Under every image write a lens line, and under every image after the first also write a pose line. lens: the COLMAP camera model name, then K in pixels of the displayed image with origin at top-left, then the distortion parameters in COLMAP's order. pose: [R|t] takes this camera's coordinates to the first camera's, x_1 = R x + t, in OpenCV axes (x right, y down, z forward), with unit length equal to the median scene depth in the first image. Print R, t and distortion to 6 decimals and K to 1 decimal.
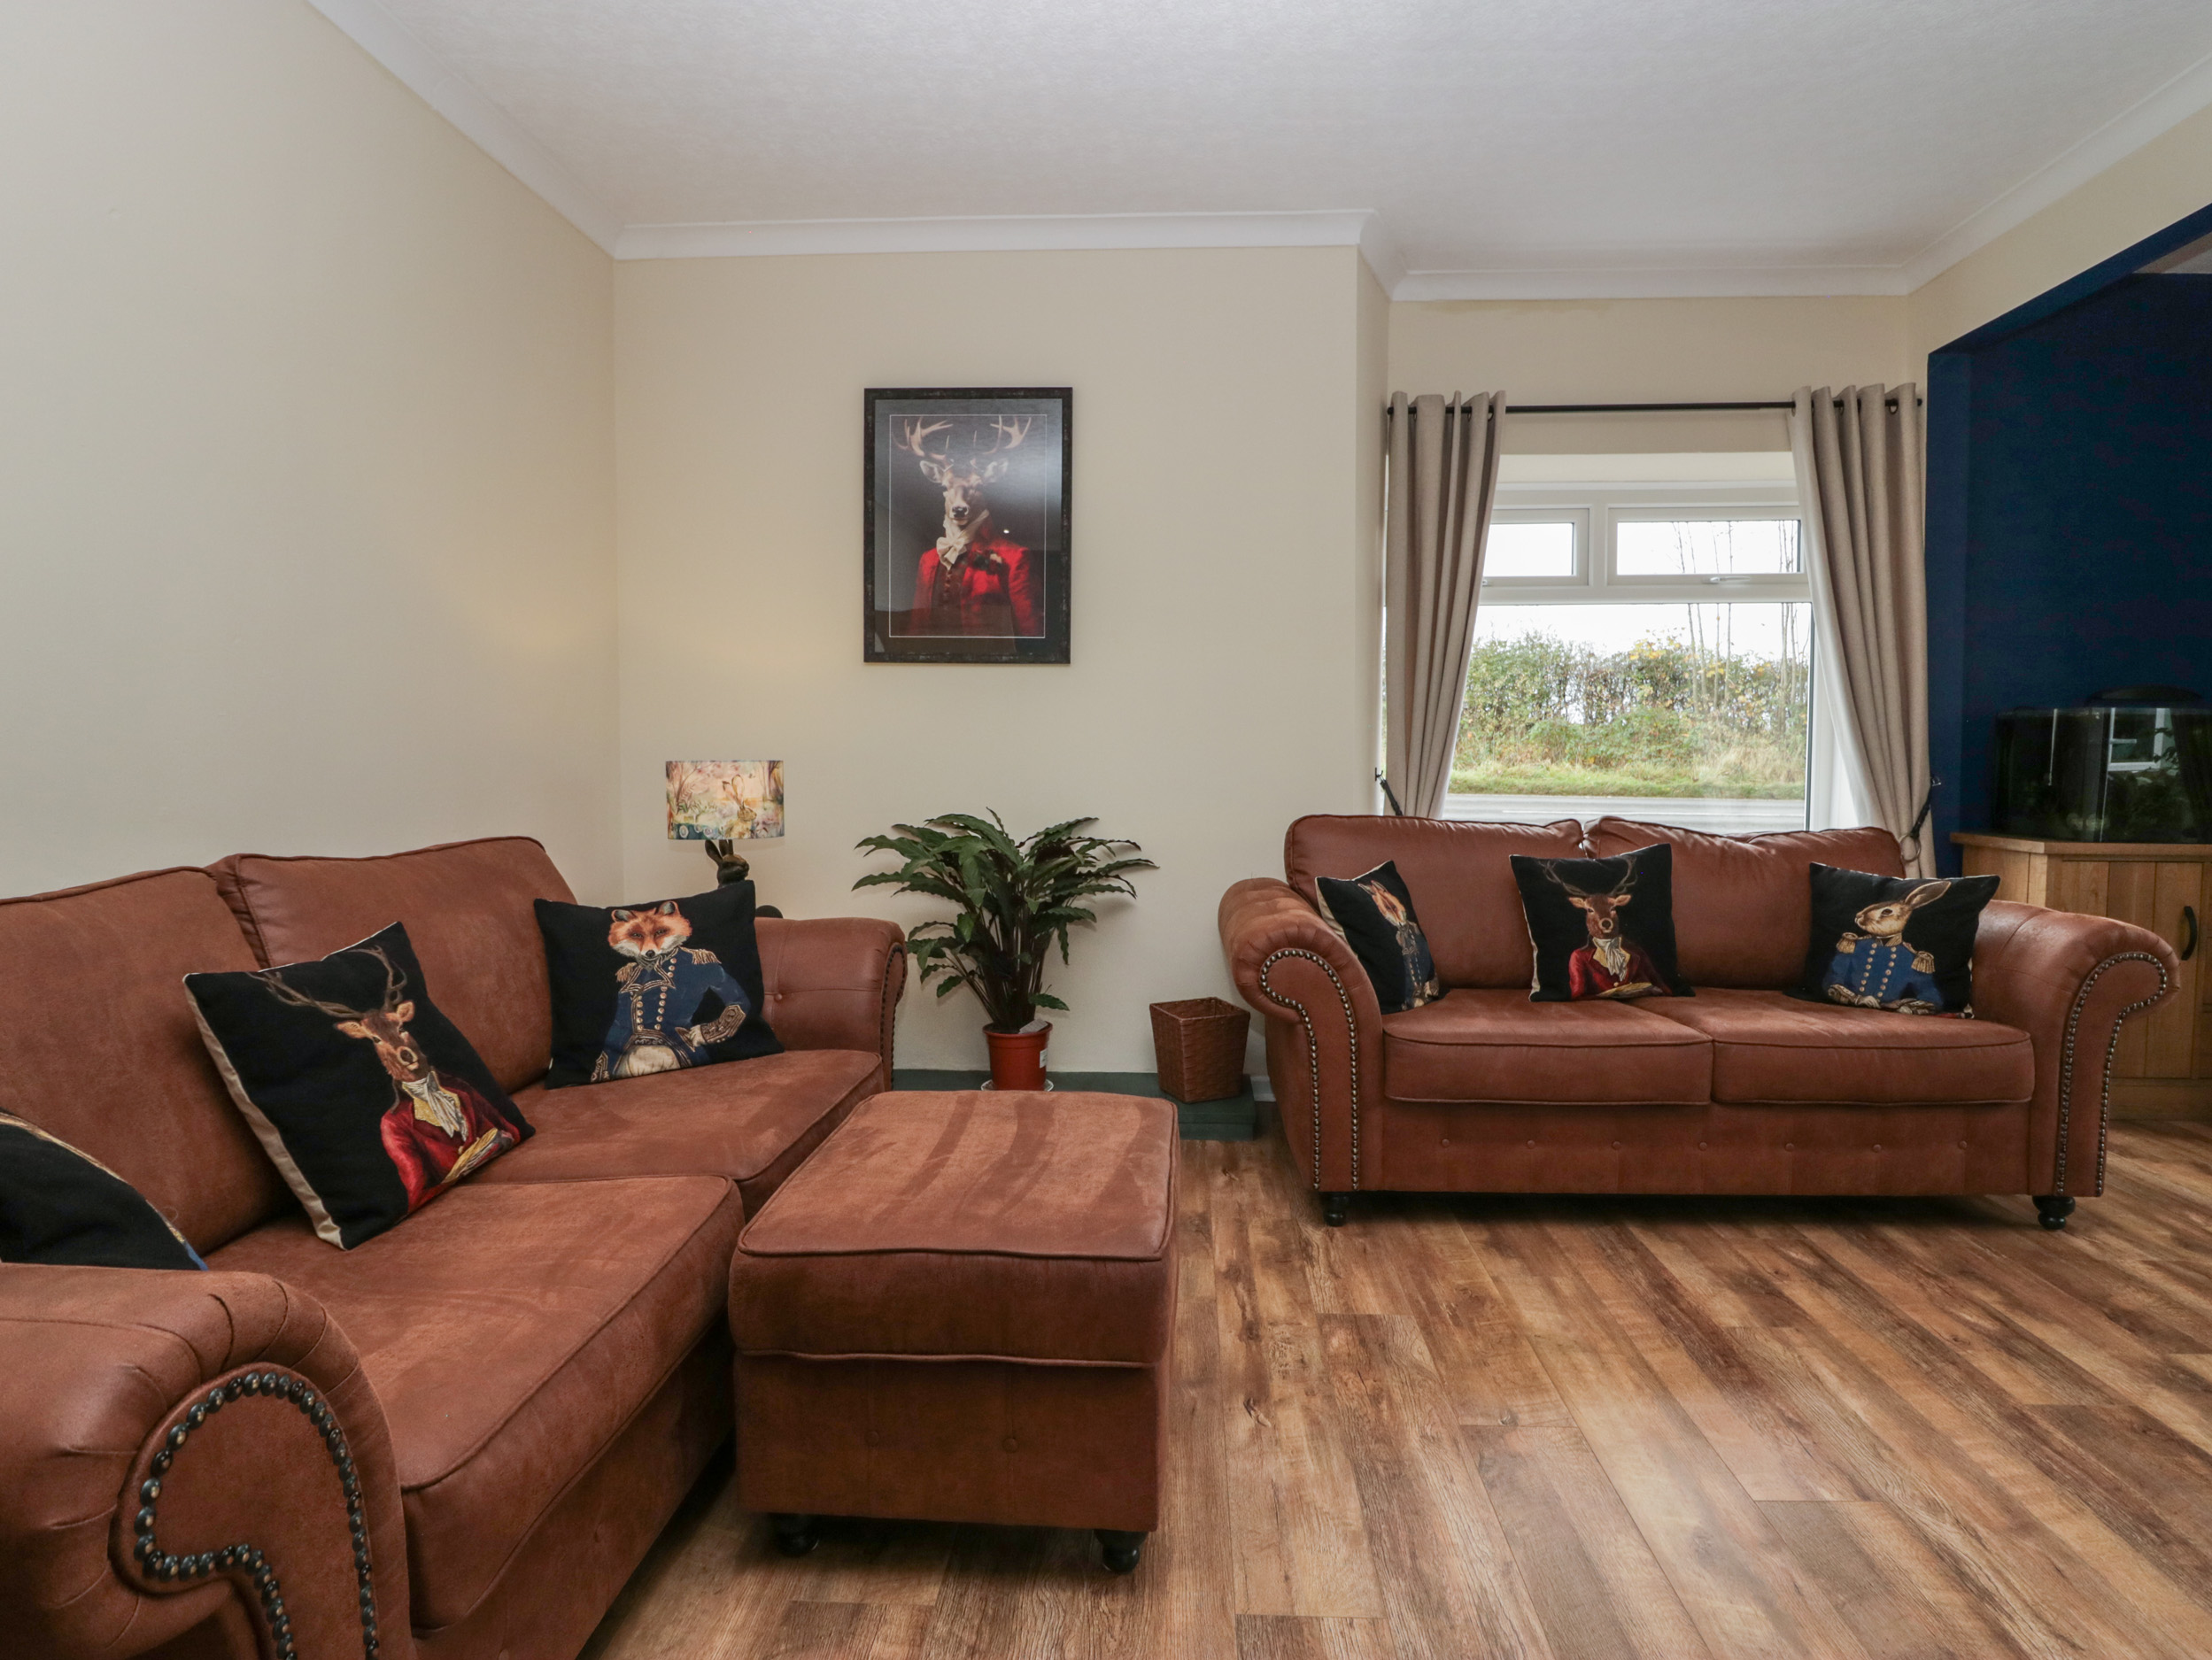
lens RADIAL K [[1157.6, 0, 1105.7], [0, 1157.6, 795.7], [0, 0, 1]] dist [0.000087, -0.011177]
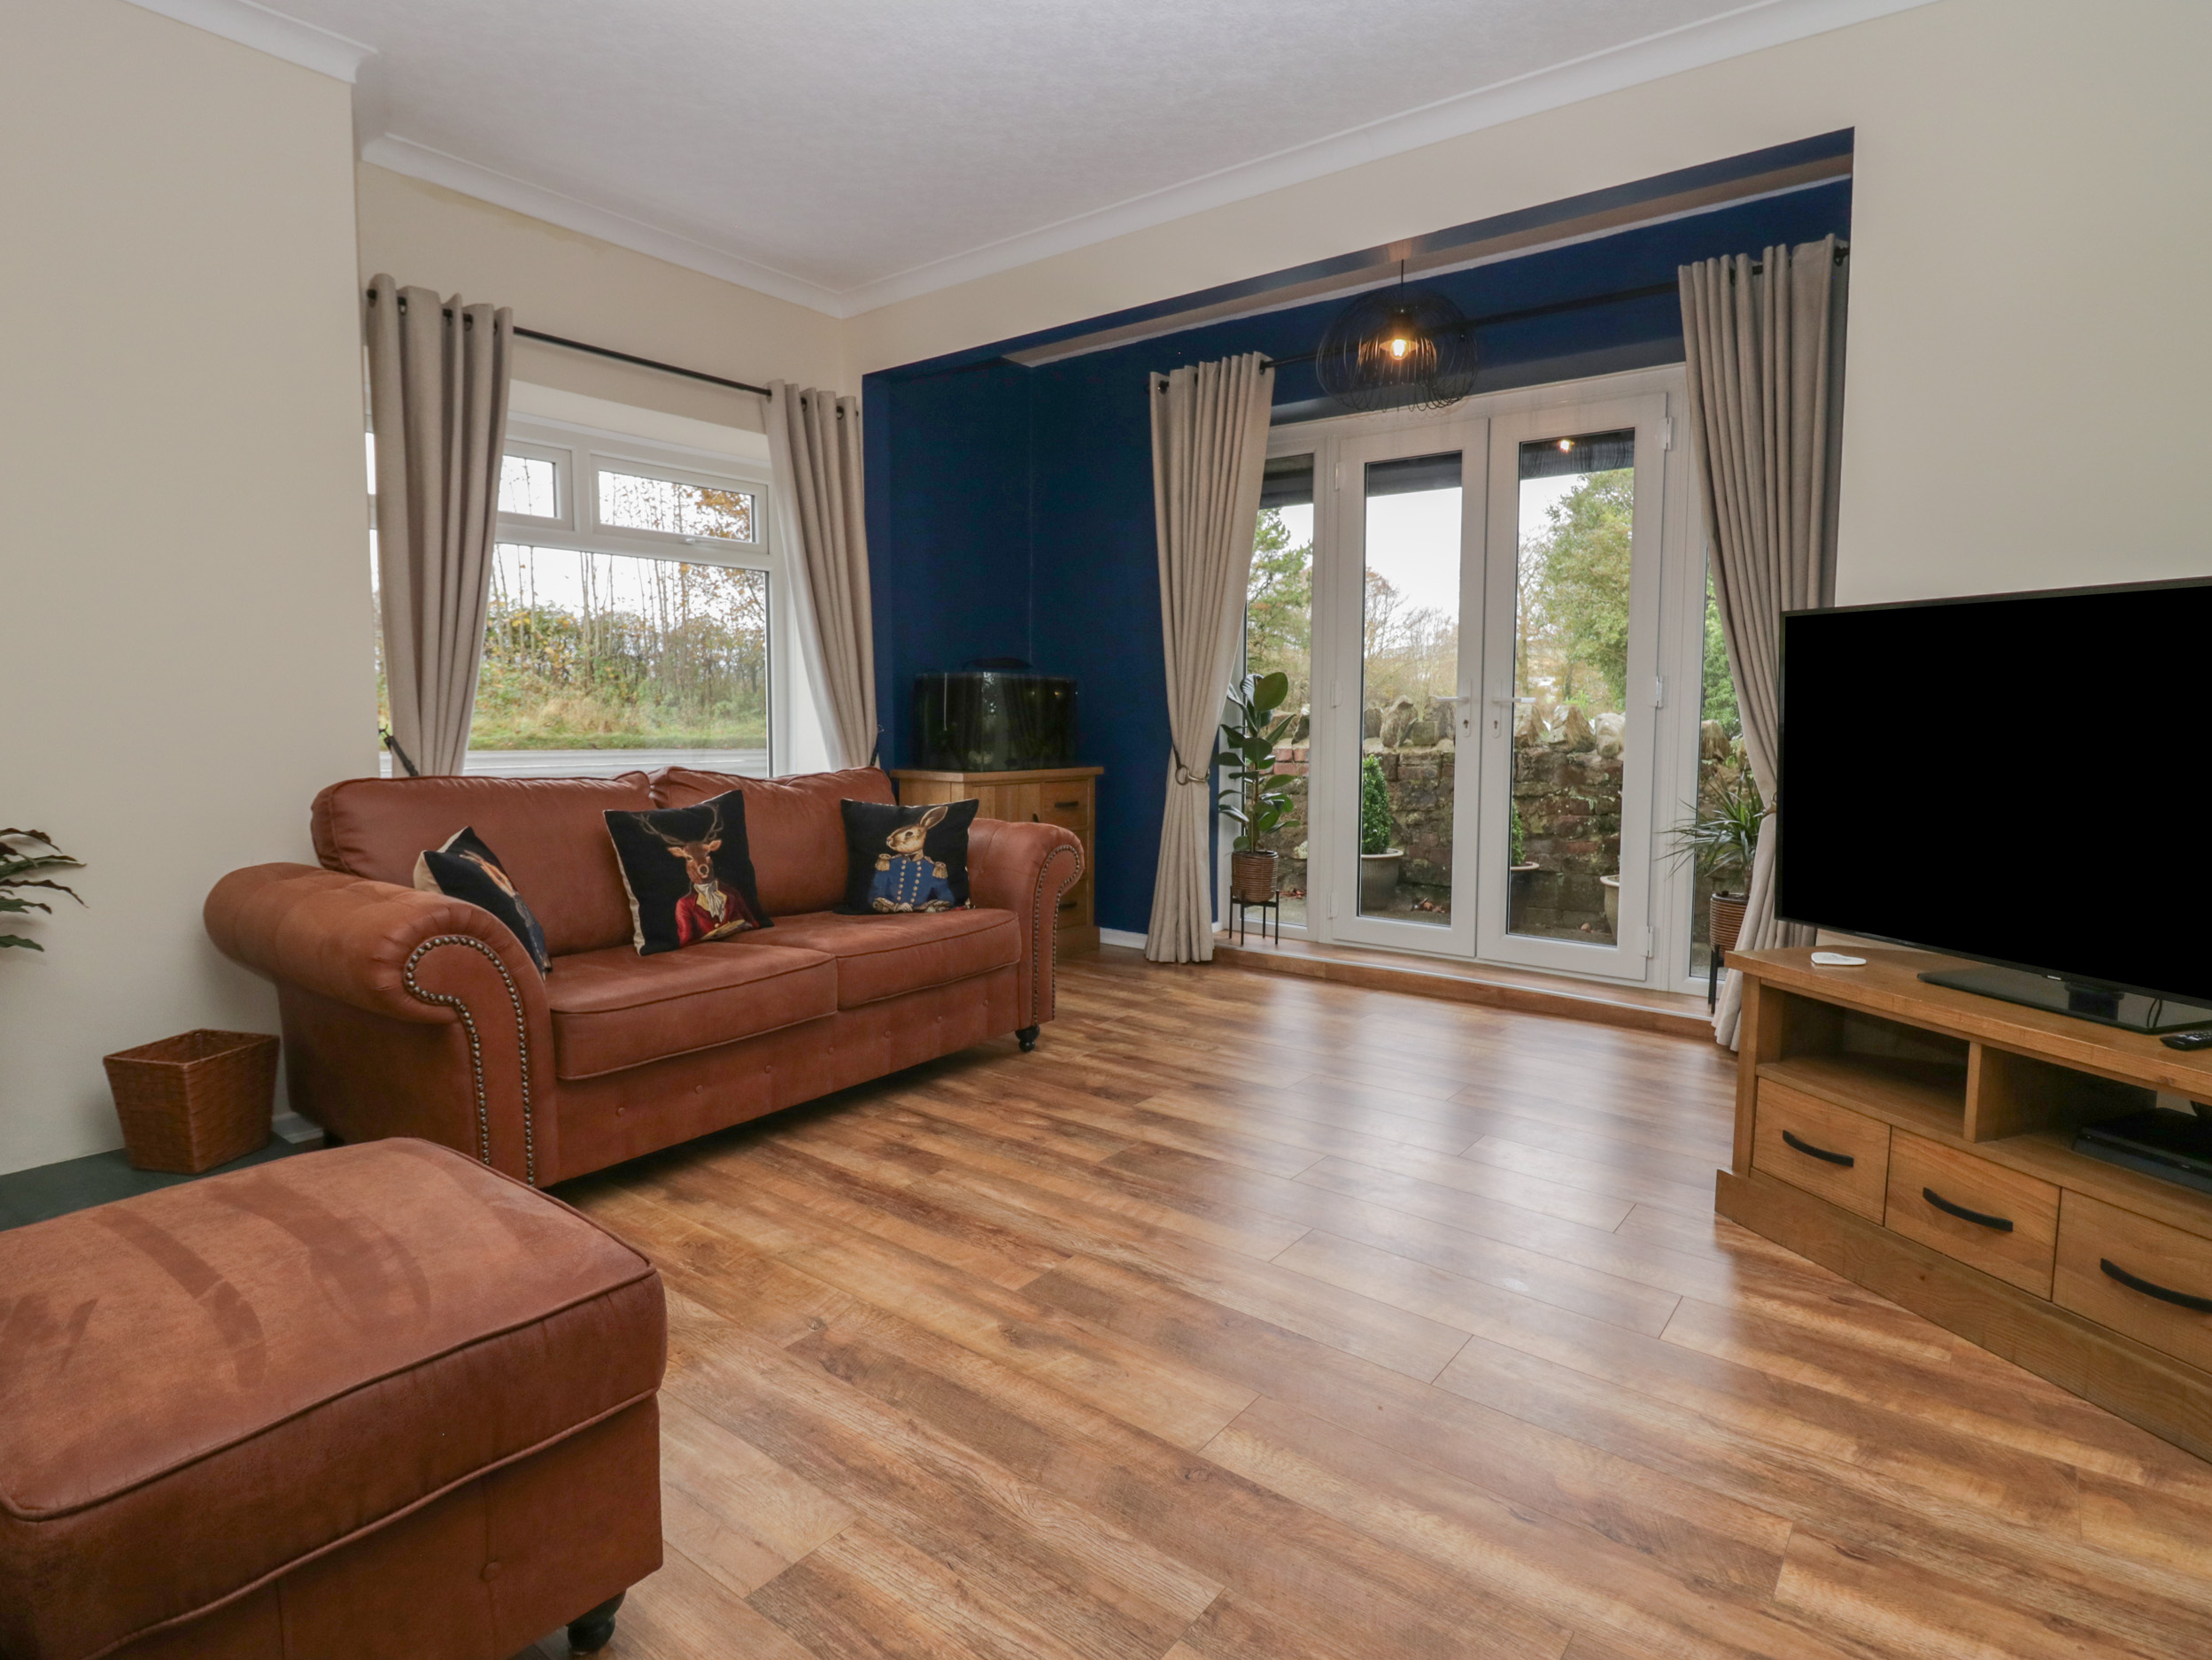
lens RADIAL K [[1203.0, 0, 1107.0], [0, 1203.0, 787.7], [0, 0, 1]] dist [0.003430, -0.015834]
pose [[0.558260, -0.053517, 0.827938, -0.292482], [0.026474, 0.998558, 0.046695, -0.003988], [-0.829244, -0.004149, 0.558872, 0.109168]]
